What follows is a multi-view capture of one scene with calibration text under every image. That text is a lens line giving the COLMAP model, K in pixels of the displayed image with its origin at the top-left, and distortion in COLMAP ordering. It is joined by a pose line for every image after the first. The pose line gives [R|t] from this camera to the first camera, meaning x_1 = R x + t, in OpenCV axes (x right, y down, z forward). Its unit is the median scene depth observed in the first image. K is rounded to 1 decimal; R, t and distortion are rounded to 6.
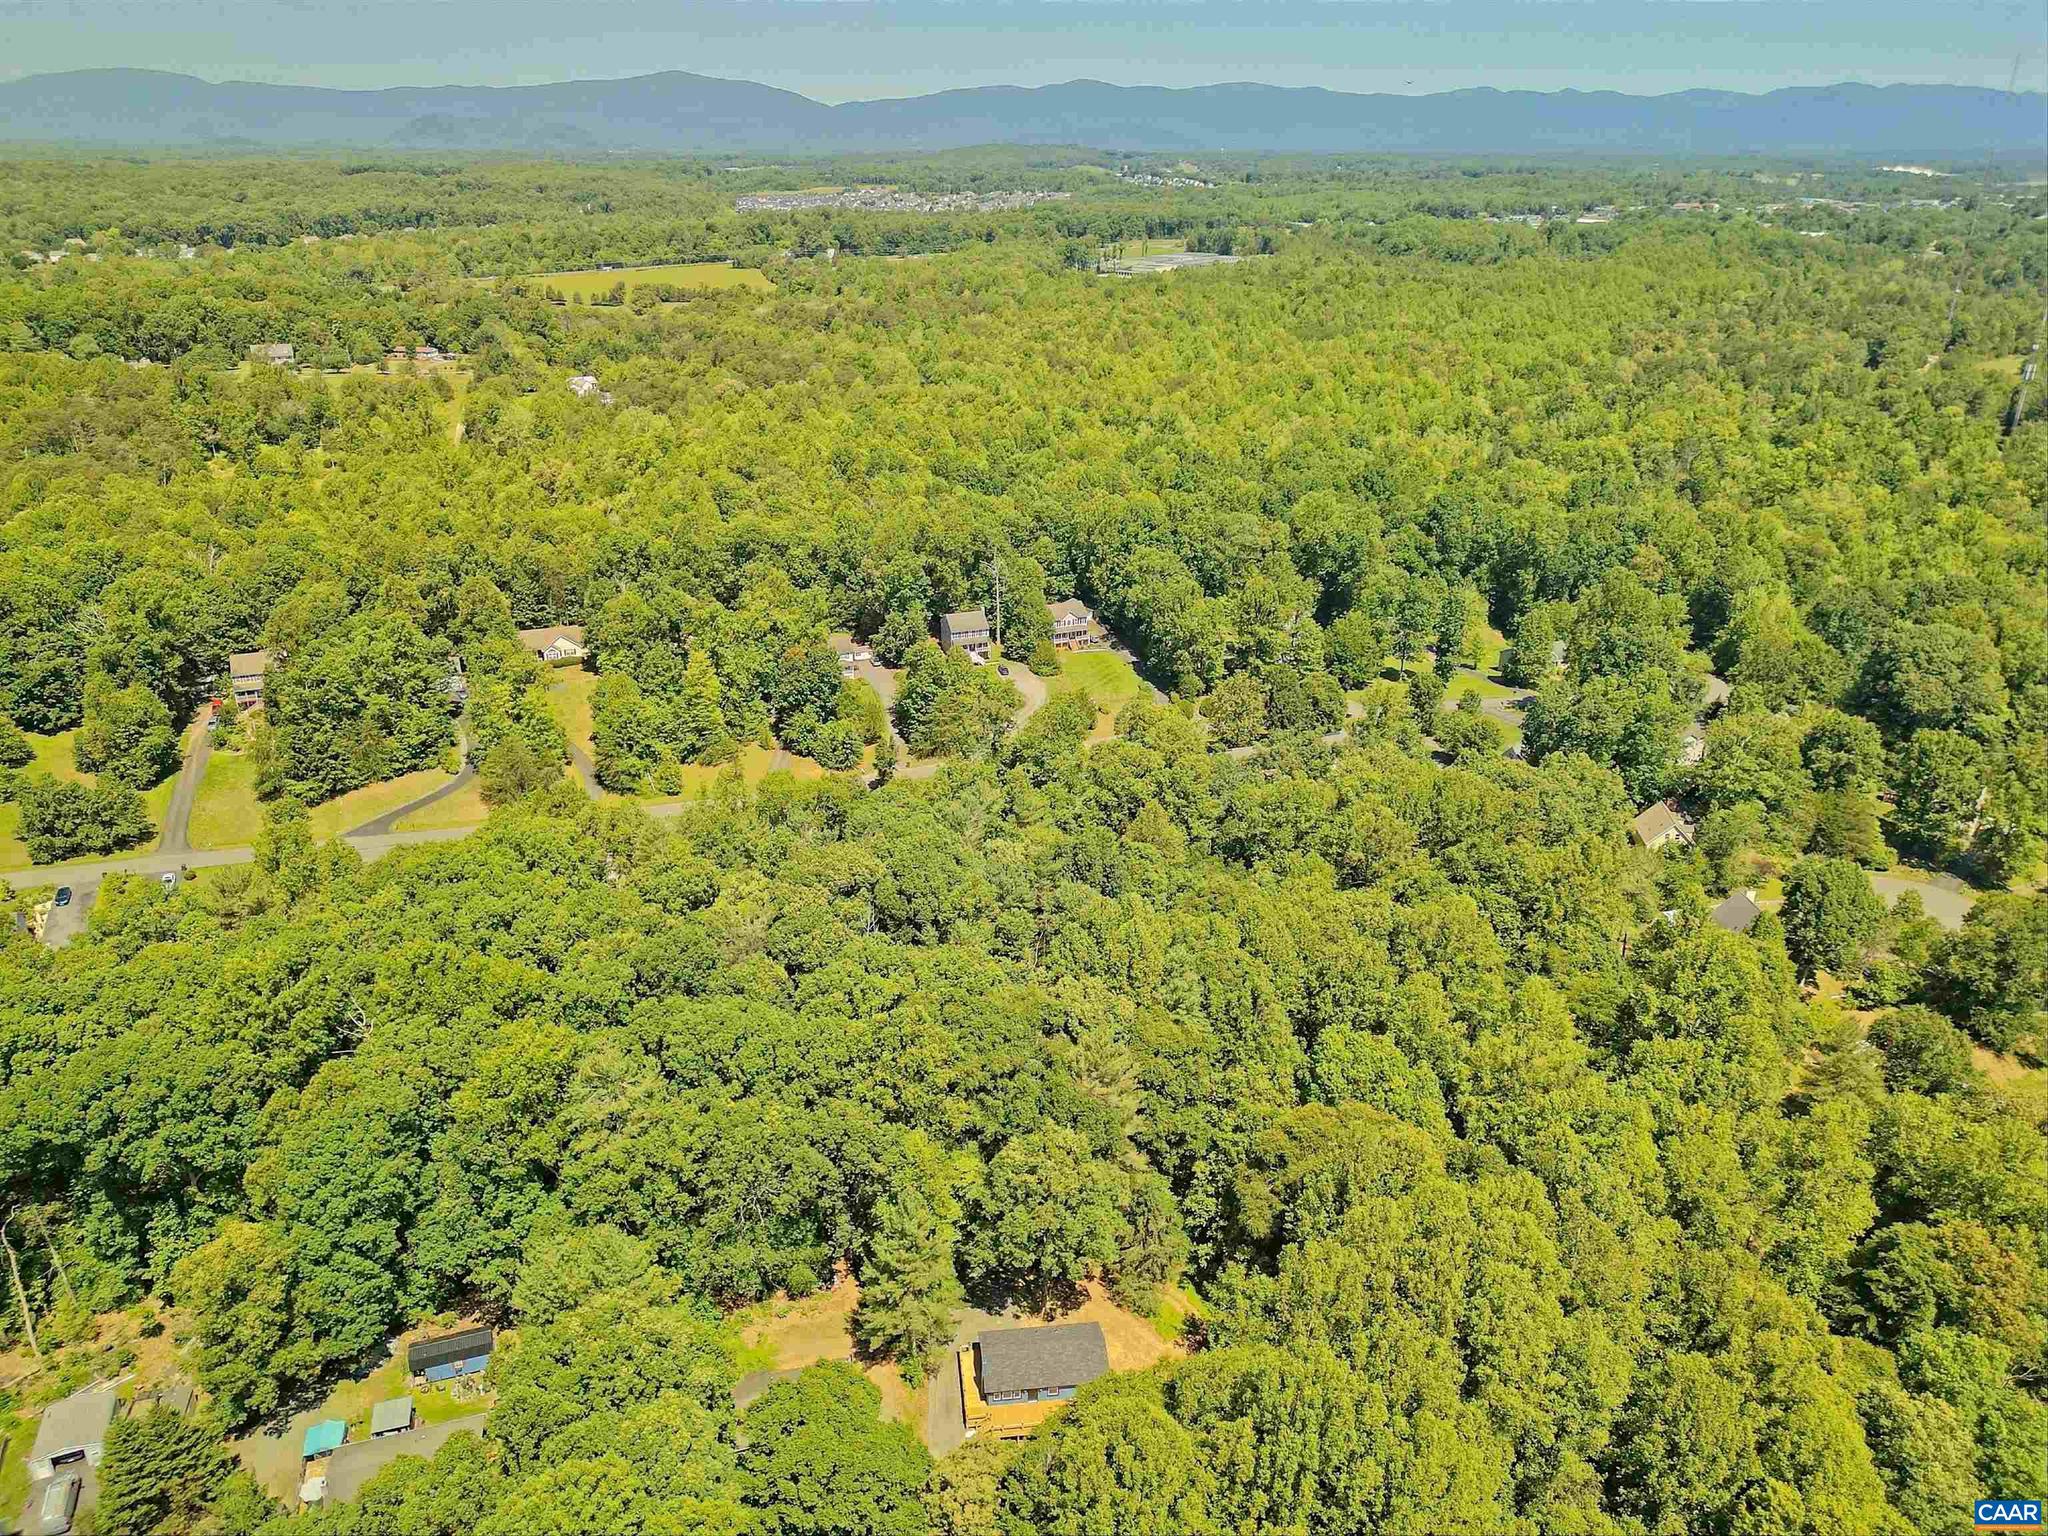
lens RADIAL K [[1431.4, 0, 1022.6], [0, 1431.4, 772.0], [0, 0, 1]] dist [0.066183, -0.059136]
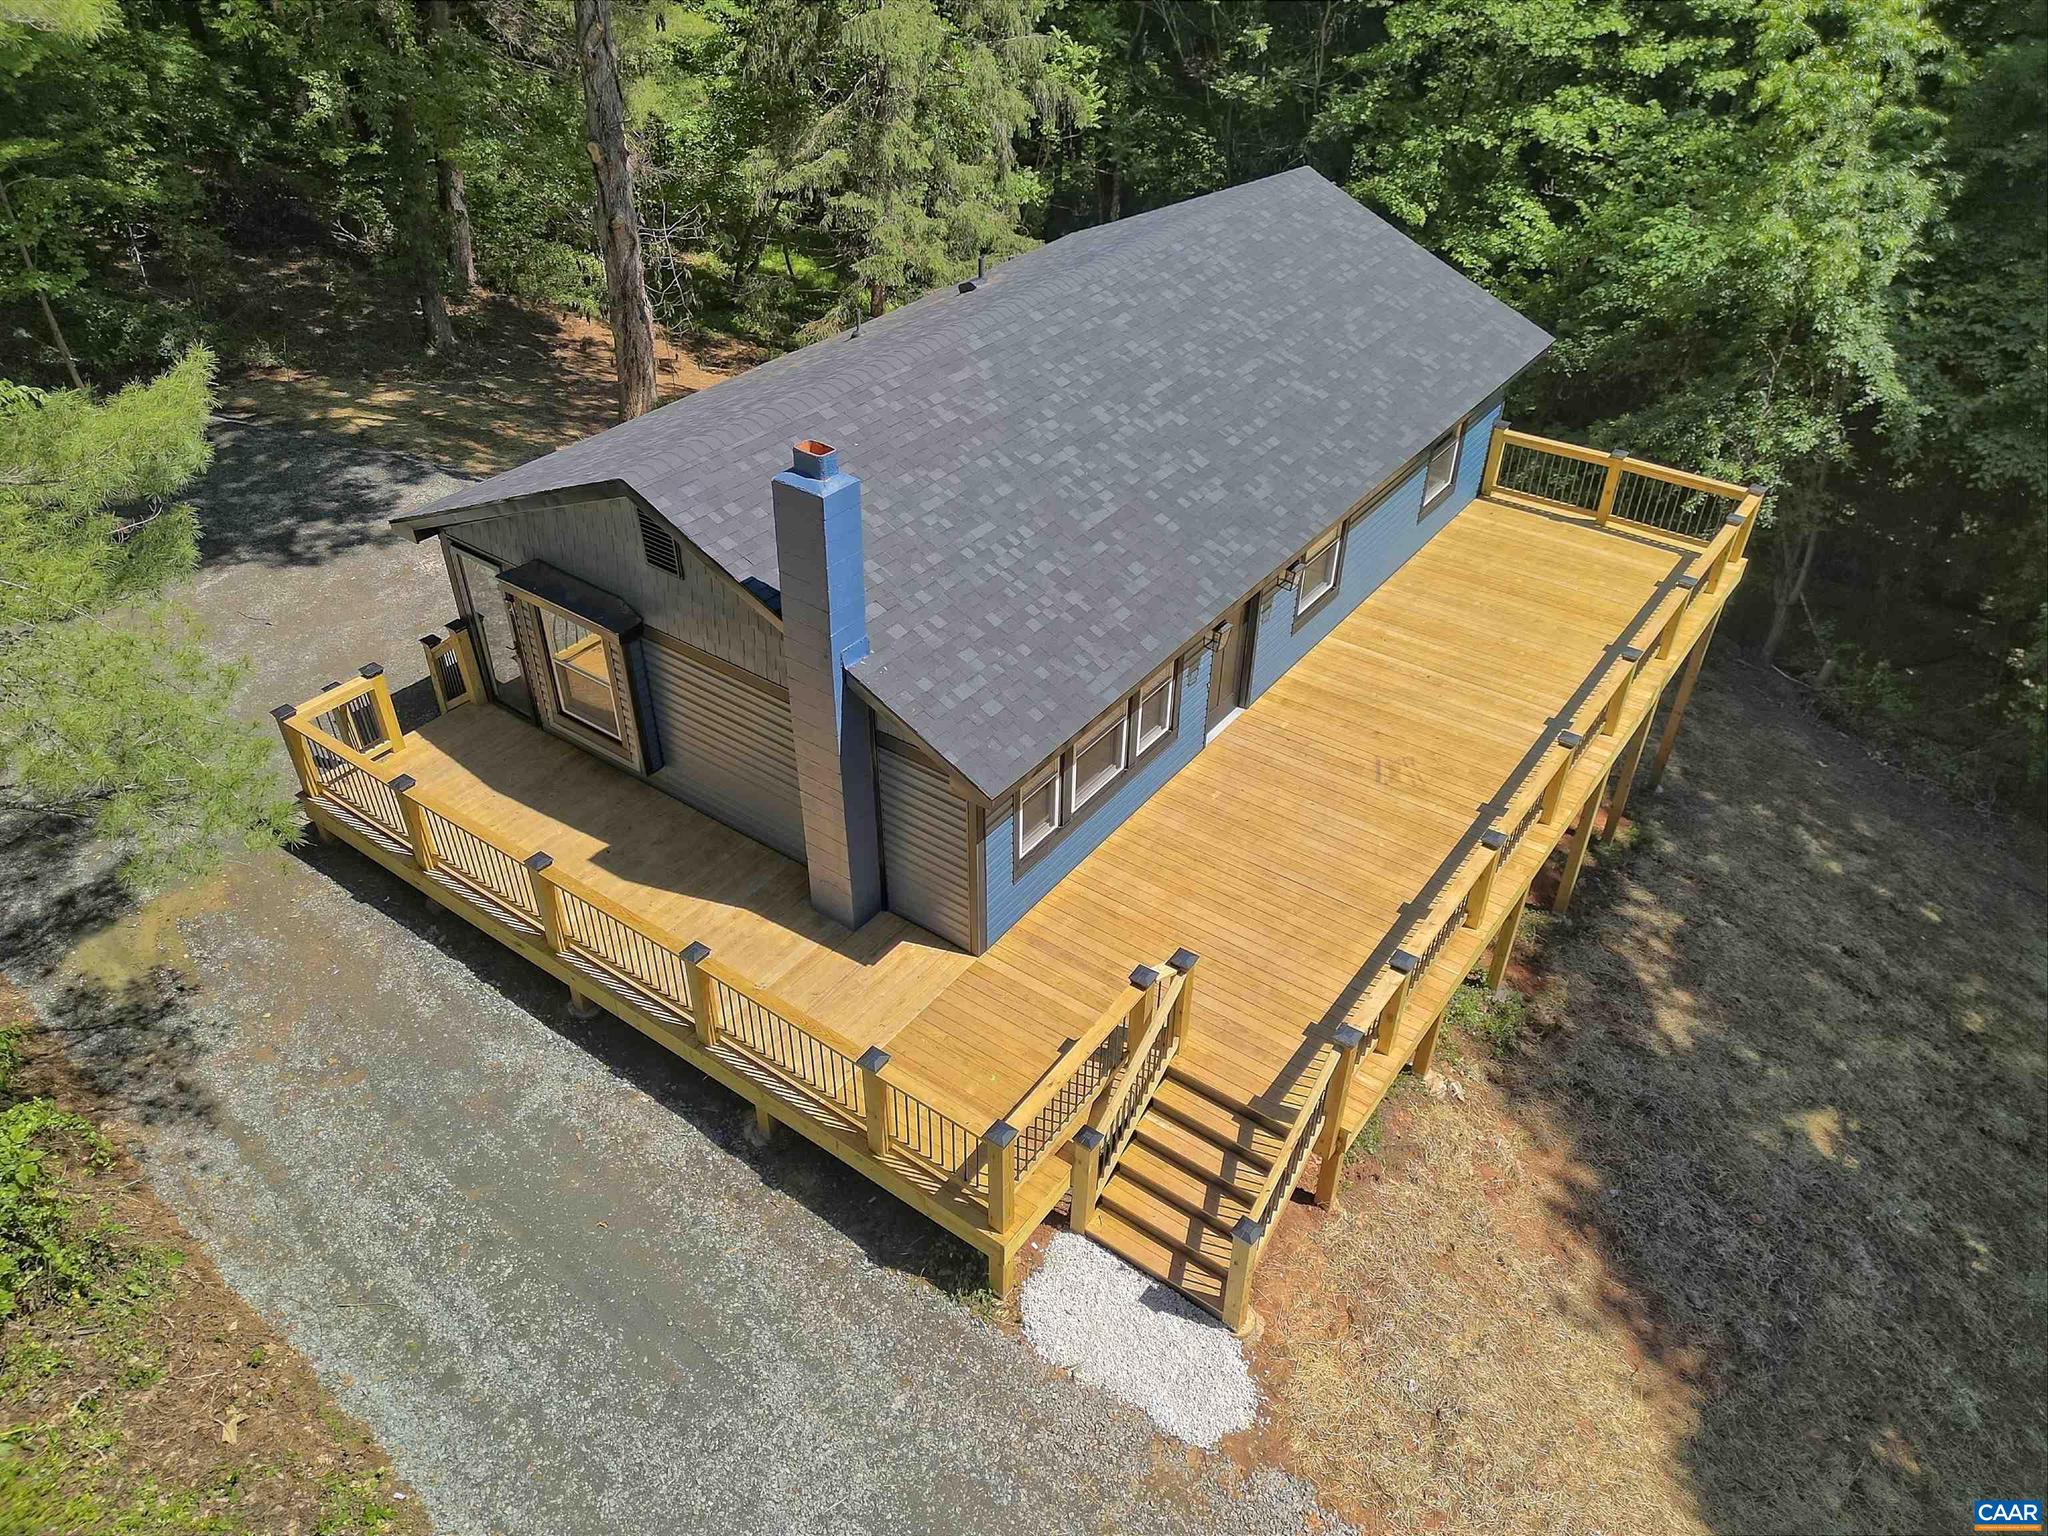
lens RADIAL K [[1431.4, 0, 1028.3], [0, 1431.4, 767.3], [0, 0, 1]] dist [0.066183, -0.059136]
pose [[0.681596, -0.442507, 0.582765, -0.063108], [0.293715, 0.894898, 0.335990, 0.358416], [-0.670193, -0.057843, 0.739929, 0.838986]]
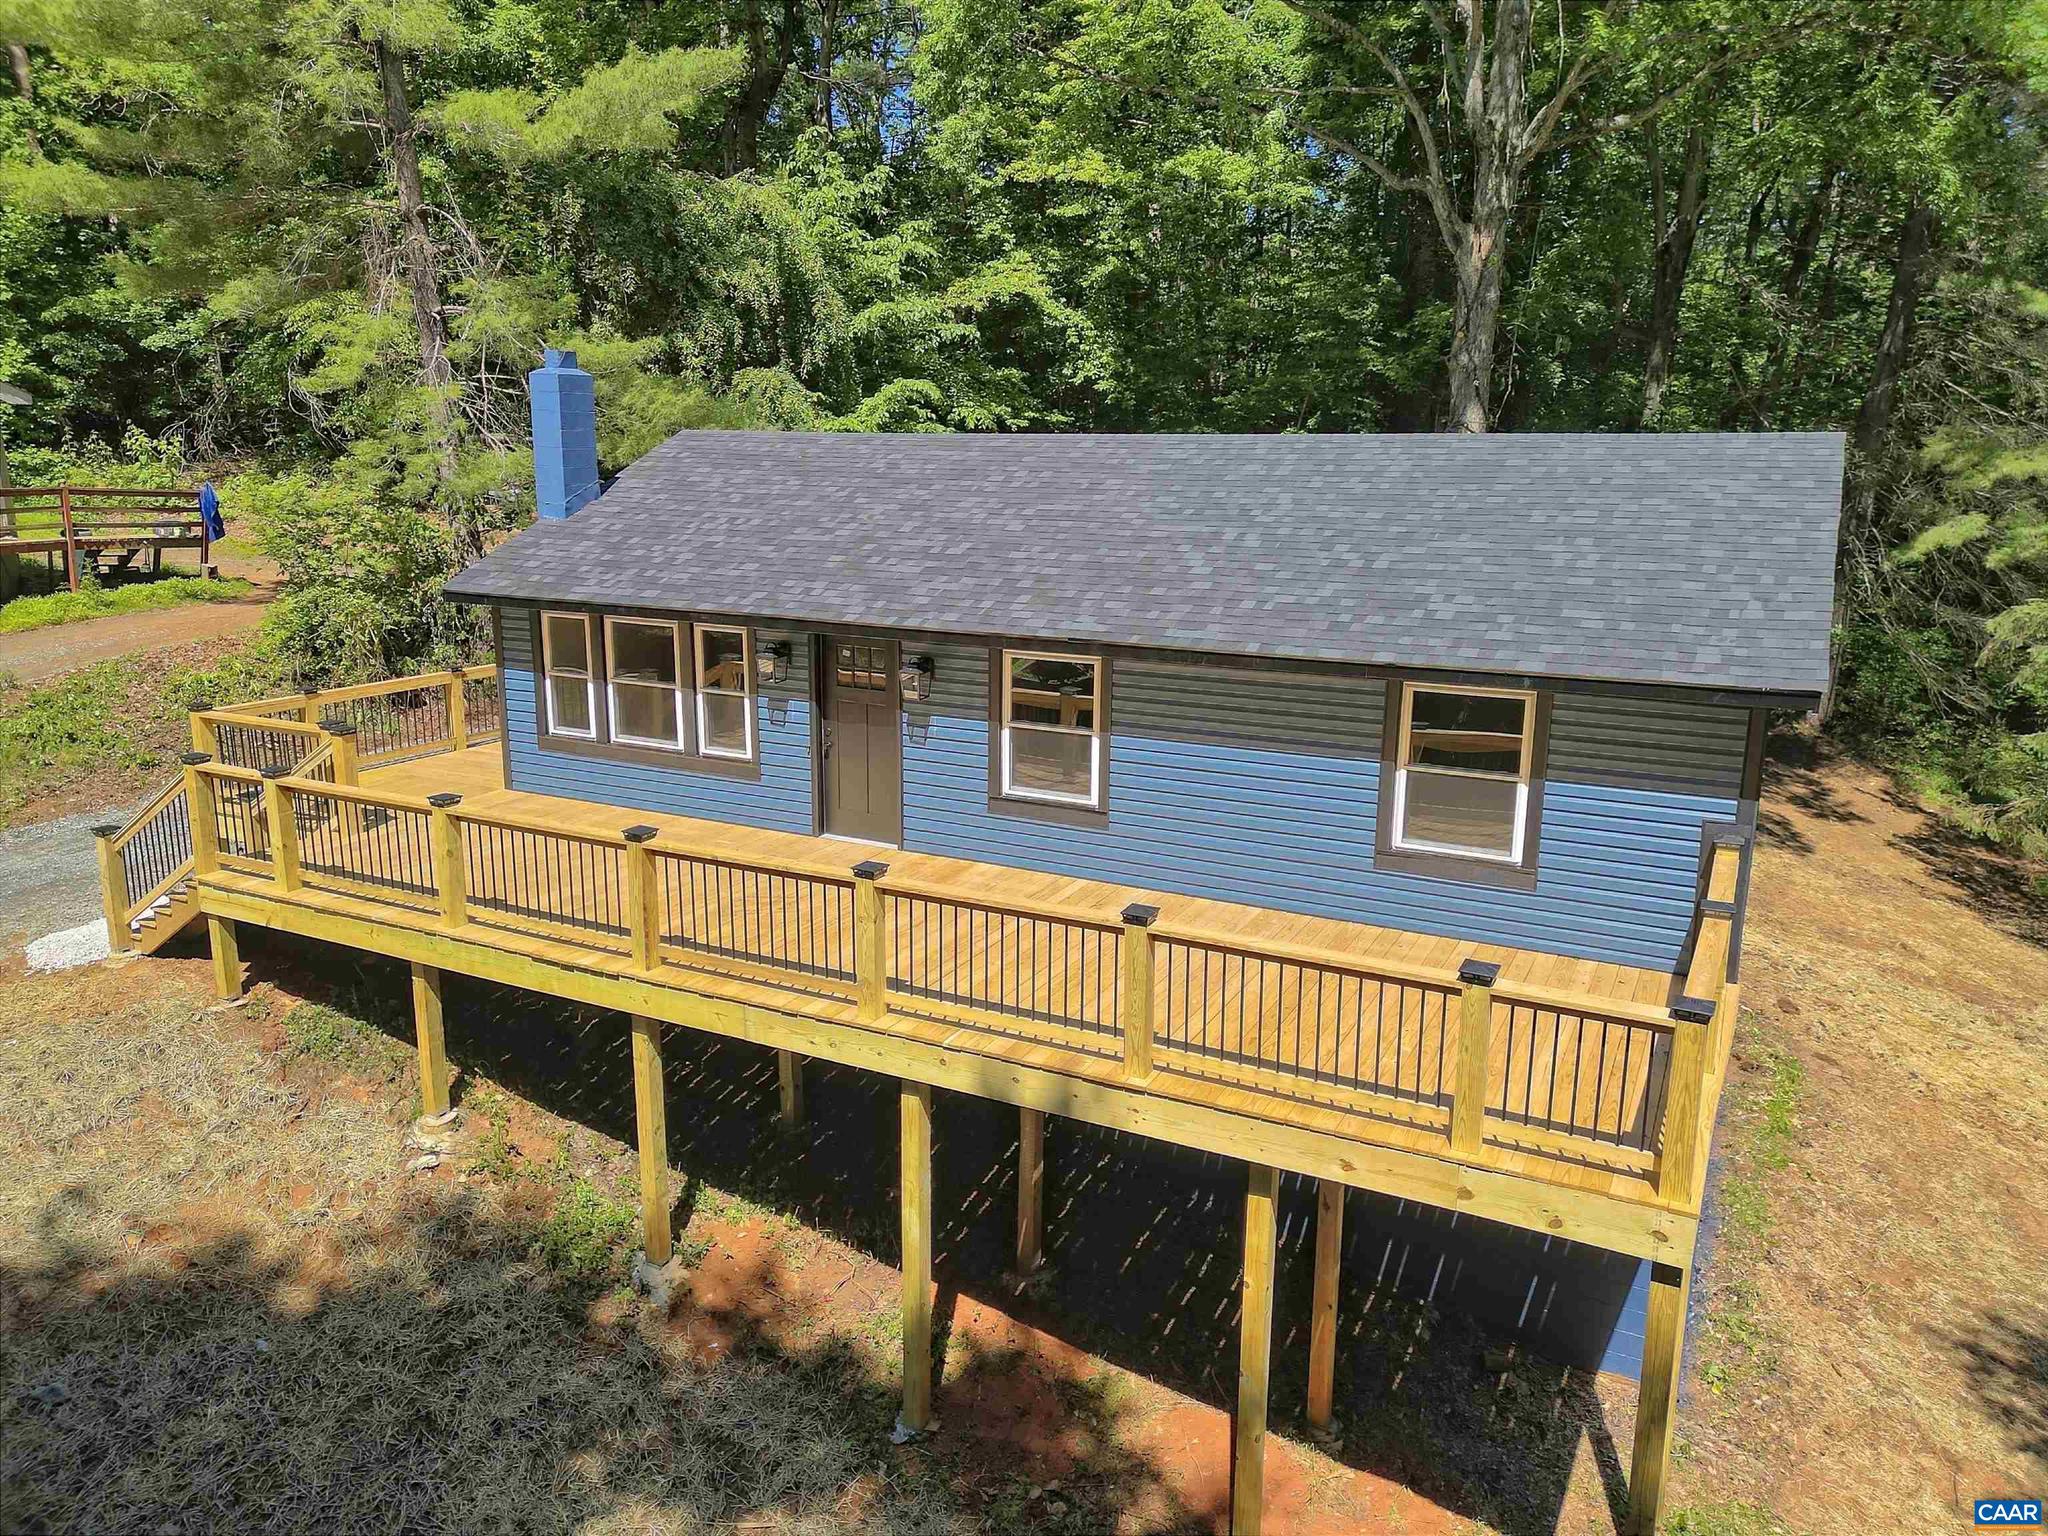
lens RADIAL K [[1431.4, 0, 1012.3], [0, 1431.4, 778.0], [0, 0, 1]] dist [0.066183, -0.059136]
pose [[0.819794, 0.123651, -0.559149, 0.061371], [-0.224464, 0.967660, -0.115107, 0.397759], [0.526833, 0.219873, 0.821038, 0.837829]]
